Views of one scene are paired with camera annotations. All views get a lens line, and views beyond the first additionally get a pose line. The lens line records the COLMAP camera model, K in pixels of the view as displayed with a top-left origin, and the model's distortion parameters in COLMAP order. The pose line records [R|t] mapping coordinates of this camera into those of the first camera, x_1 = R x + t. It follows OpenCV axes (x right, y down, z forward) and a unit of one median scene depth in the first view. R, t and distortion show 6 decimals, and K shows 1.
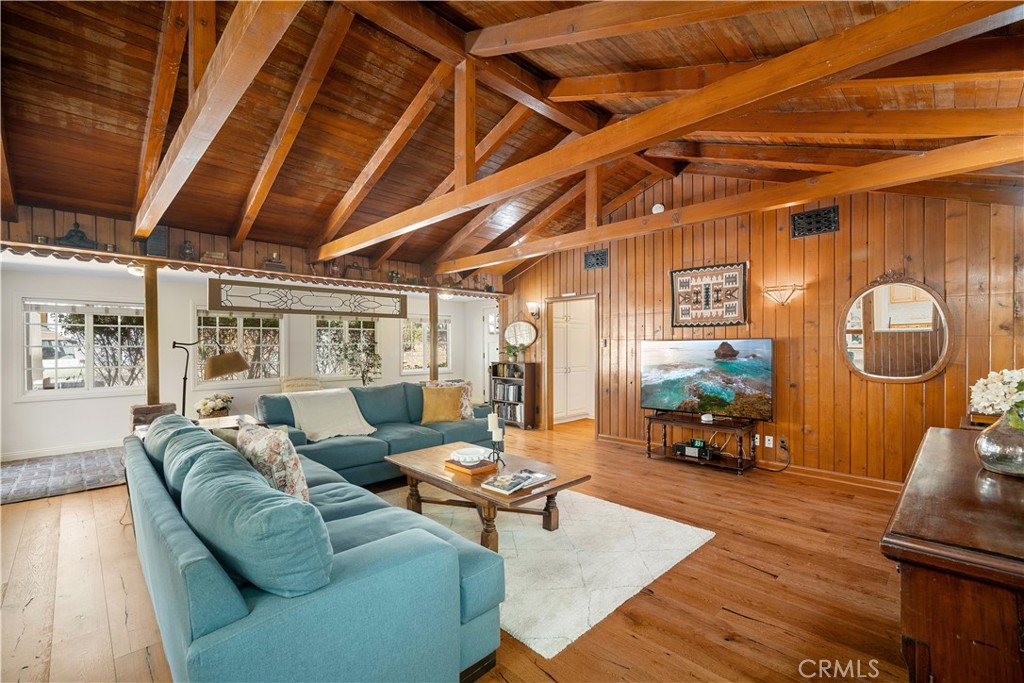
lens RADIAL K [[446.4, 0, 512.0], [0, 446.4, 341.5], [0, 0, 1]] dist [-0.000250, -0.000029]
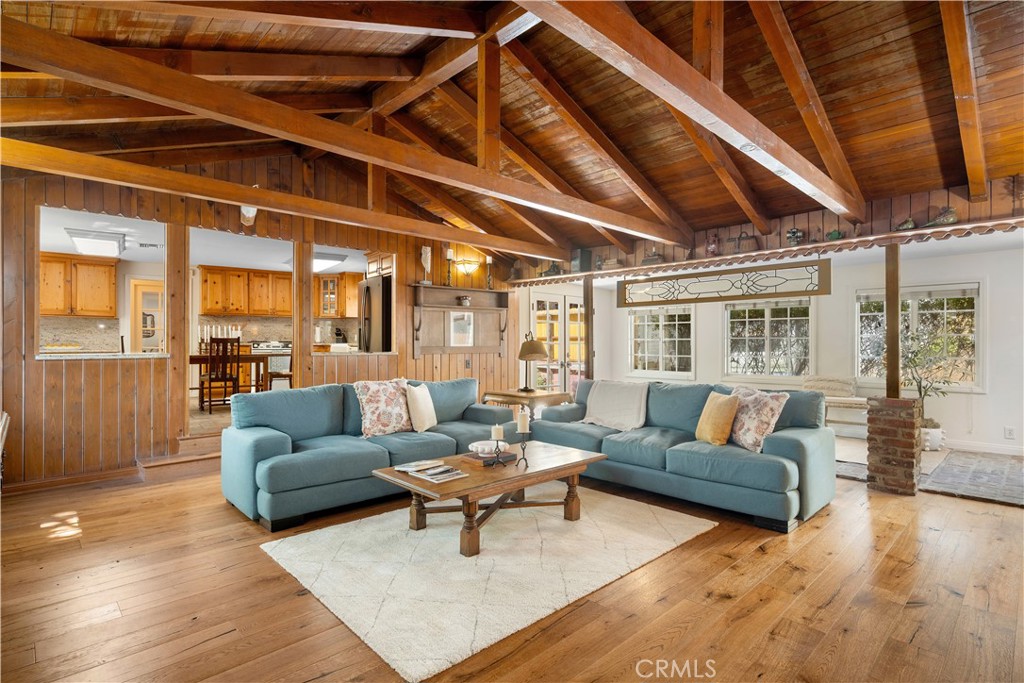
lens RADIAL K [[511.9, 0, 512.0], [0, 511.9, 341.5], [0, 0, 1]] dist [0.002170, 0.000308]
pose [[-0.014789, -0.001720, -0.999889, 0.624210], [0.007404, 0.999971, -0.001830, 0.017683], [0.999863, -0.007430, -0.014776, 0.661963]]
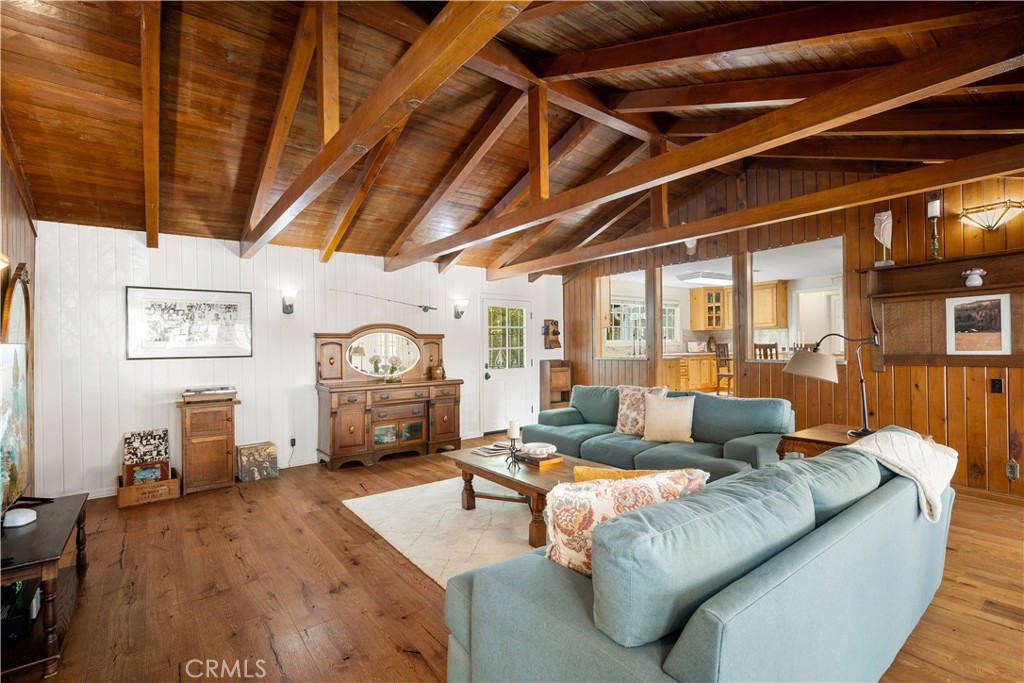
lens RADIAL K [[461.3, 0, 512.0], [0, 461.3, 341.5], [0, 0, 1]] dist [-0.001687, -0.000251]
pose [[-0.992362, 0.016815, 0.122206, -0.106710], [0.014554, 0.999706, -0.019372, 0.008678], [-0.122496, -0.017445, -0.992316, 1.312395]]
